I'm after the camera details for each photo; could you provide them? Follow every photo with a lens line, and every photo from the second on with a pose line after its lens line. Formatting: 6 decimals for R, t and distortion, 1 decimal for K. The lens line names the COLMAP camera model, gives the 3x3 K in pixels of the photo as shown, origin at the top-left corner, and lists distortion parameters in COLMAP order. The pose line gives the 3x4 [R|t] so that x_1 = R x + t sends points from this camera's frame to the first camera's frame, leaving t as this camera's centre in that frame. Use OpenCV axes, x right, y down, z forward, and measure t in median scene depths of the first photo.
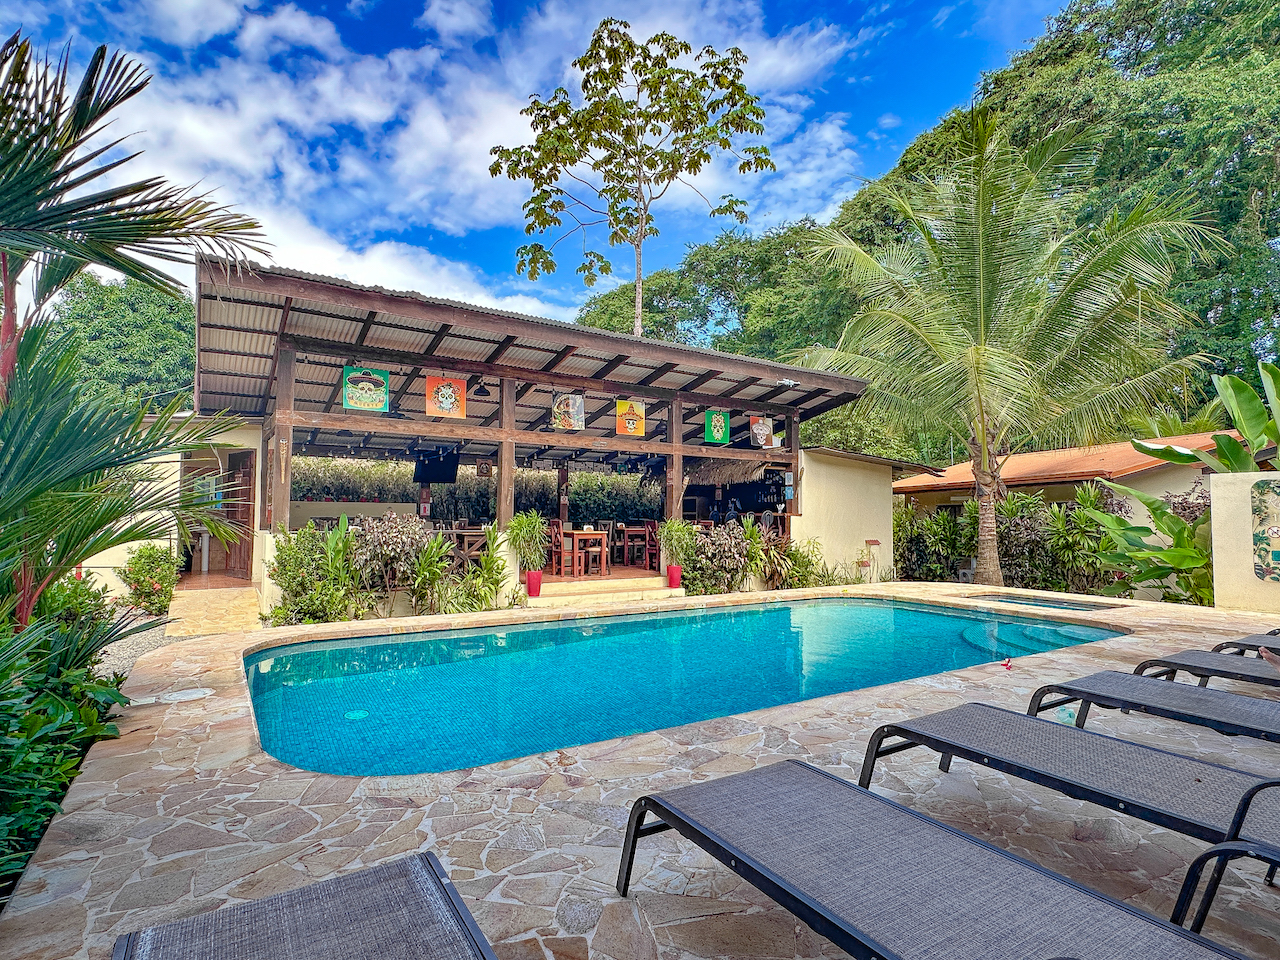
lens RADIAL K [[658.1, 0, 640.0], [0, 658.1, 480.0], [0, 0, 1]] dist [-0.000716, -0.000313]
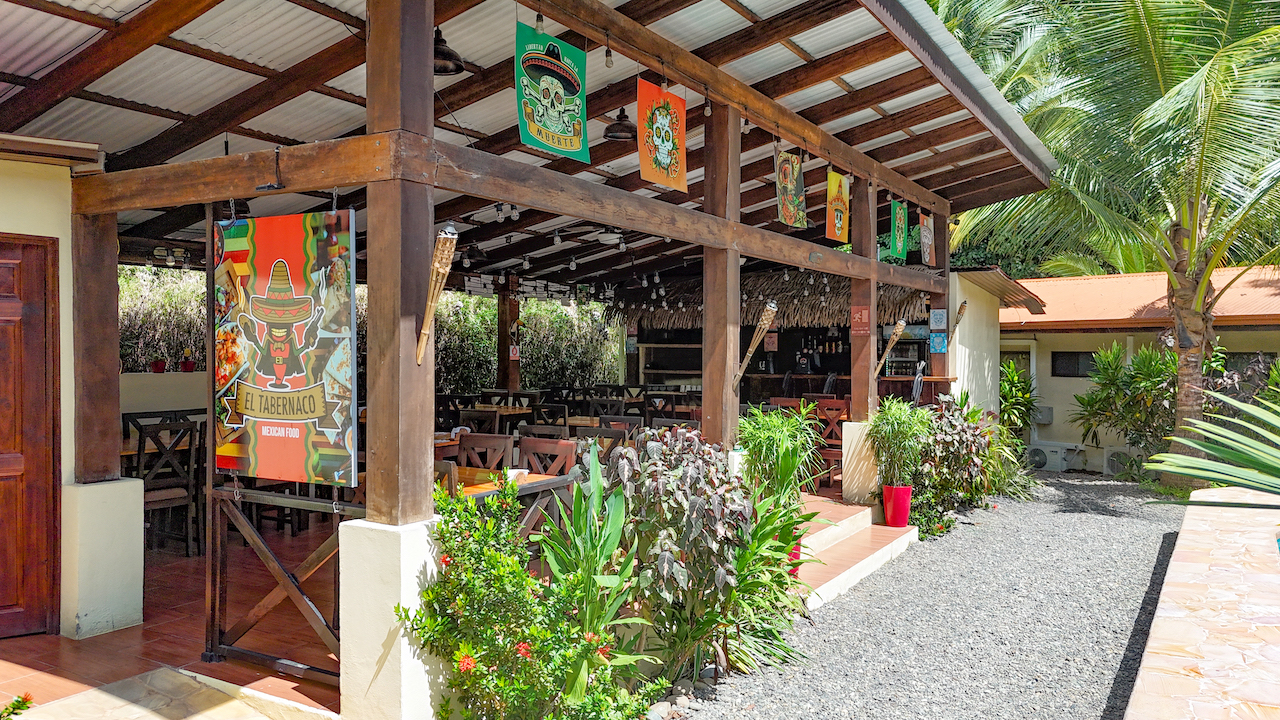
lens RADIAL K [[943.5, 0, 640.0], [0, 943.5, 360.0], [0, 0, 1]] dist [0.089479, -0.105742]
pose [[0.900301, -0.014707, 0.435020, -0.477557], [-0.015667, 0.997686, 0.066153, -0.021755], [-0.434986, -0.066373, 0.897987, 0.393076]]
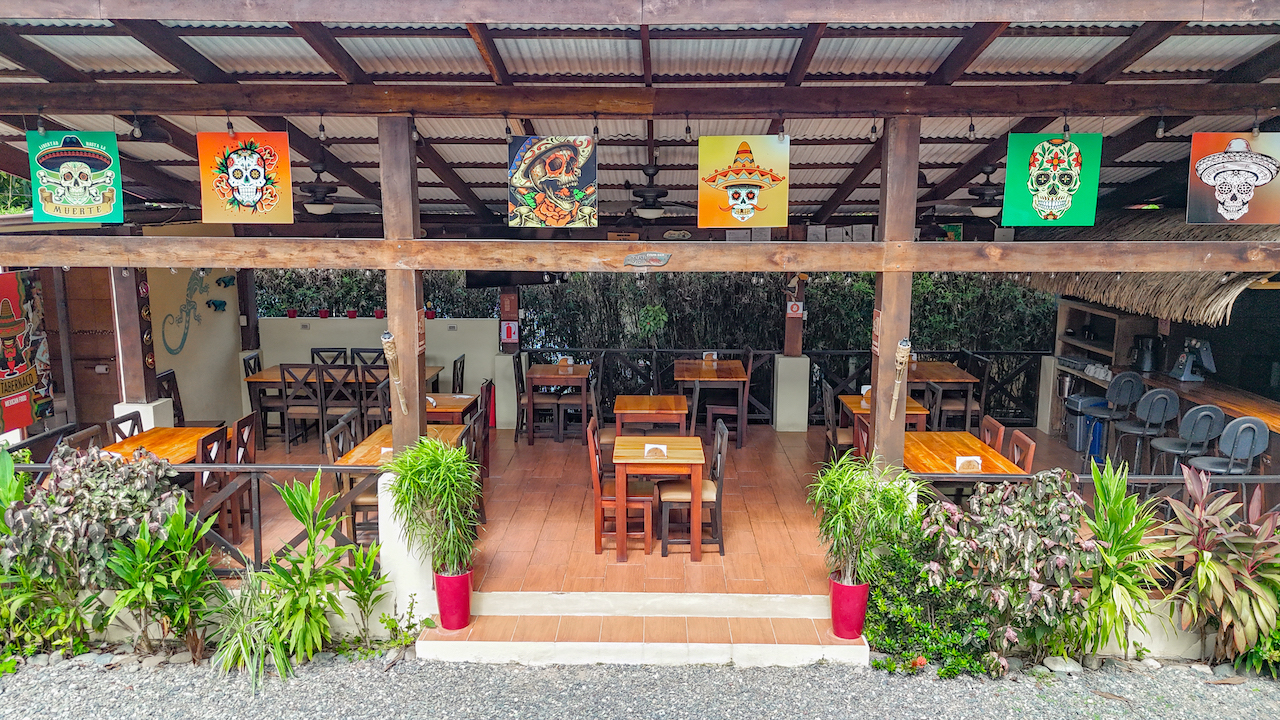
lens RADIAL K [[943.5, 0, 640.0], [0, 943.5, 360.0], [0, 0, 1]] dist [0.089479, -0.105742]
pose [[0.822742, 0.086755, -0.561755, 0.247611], [0.036283, 0.978253, 0.204217, -0.107004], [0.567256, -0.188400, 0.801702, 0.516965]]
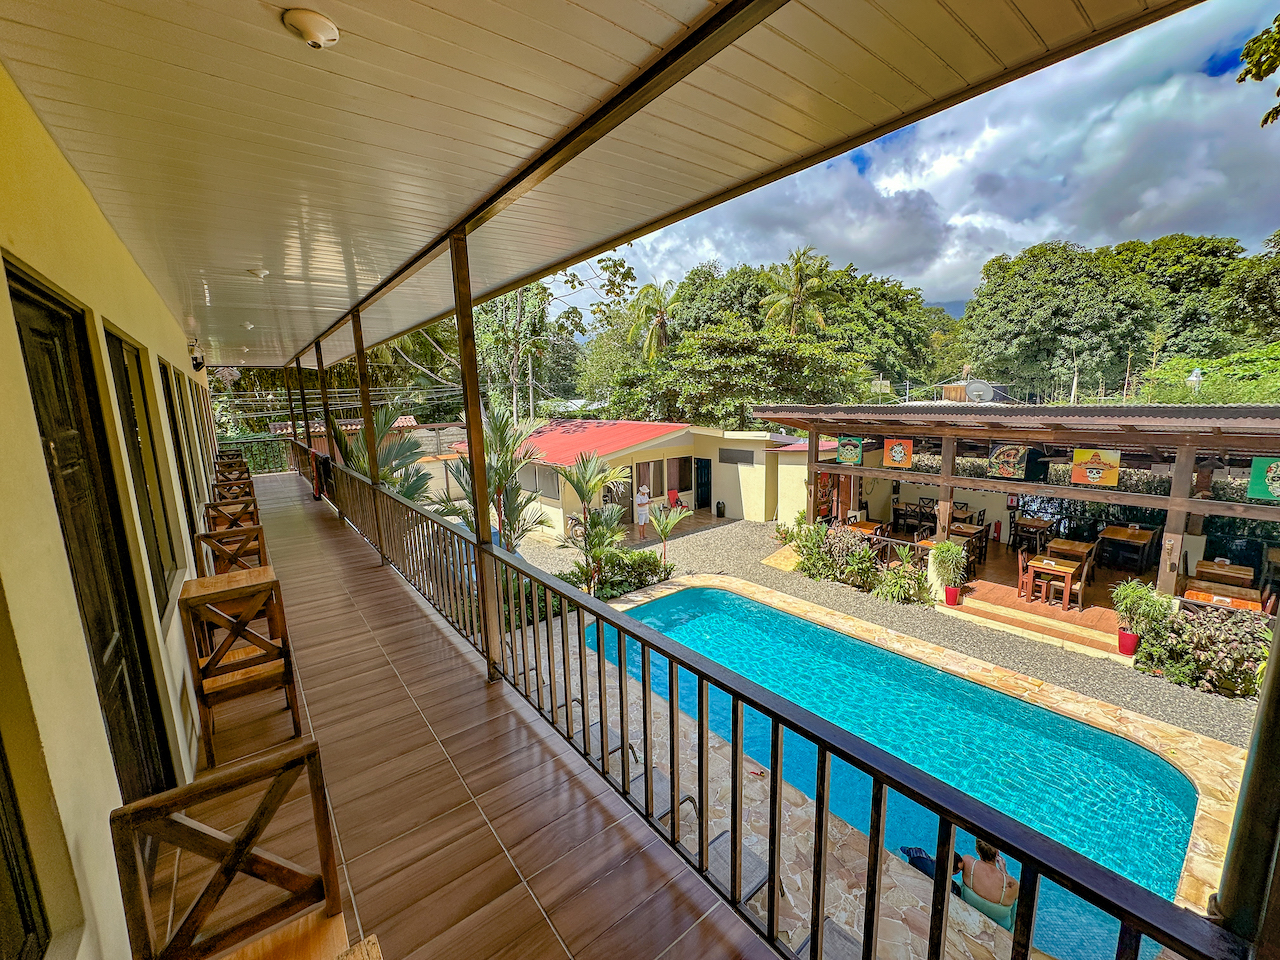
lens RADIAL K [[513.5, 0, 640.0], [0, 513.5, 480.0], [0, 0, 1]] dist [-0.000225, 0.000546]
pose [[0.101132, 0.152944, -0.983046, 0.656446], [0.085407, 0.983130, 0.161744, -0.252774], [0.991200, -0.100316, 0.086363, 0.276115]]
